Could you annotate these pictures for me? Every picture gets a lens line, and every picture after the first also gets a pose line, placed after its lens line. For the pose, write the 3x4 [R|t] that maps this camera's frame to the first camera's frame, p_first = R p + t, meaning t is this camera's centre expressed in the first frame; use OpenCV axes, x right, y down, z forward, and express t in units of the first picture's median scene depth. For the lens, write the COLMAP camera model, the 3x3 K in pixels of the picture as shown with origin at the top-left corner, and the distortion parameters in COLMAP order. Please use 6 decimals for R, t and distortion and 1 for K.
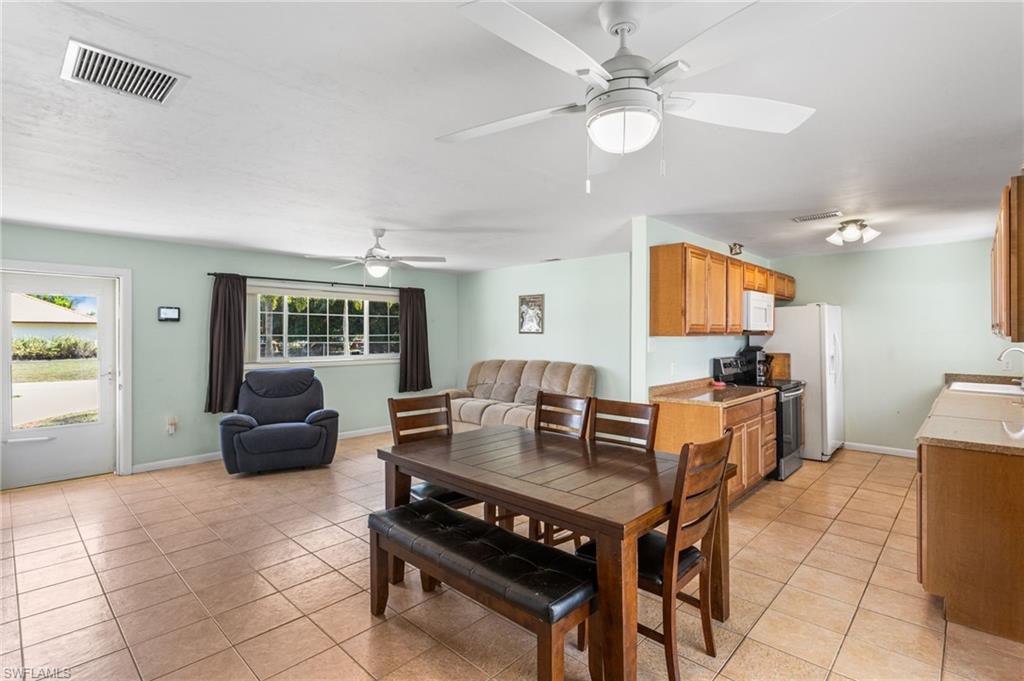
lens RADIAL K [[518.6, 0, 492.5], [0, 518.6, 331.6], [0, 0, 1]] dist [-0.000831, -0.000368]
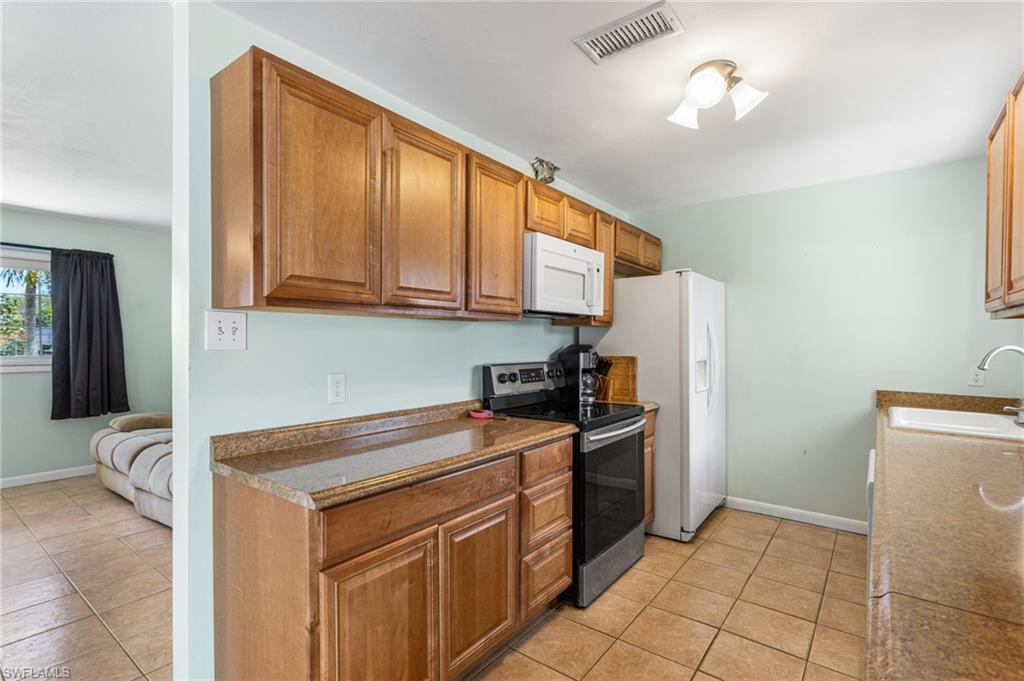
lens RADIAL K [[485.2, 0, 523.5], [0, 485.2, 349.4], [0, 0, 1]] dist [-0.002141, -0.000207]
pose [[0.992839, 0.004504, 0.119373, 0.396358], [-0.006686, 0.999818, 0.017885, 0.025699], [-0.119270, -0.018555, 0.992688, 0.487347]]
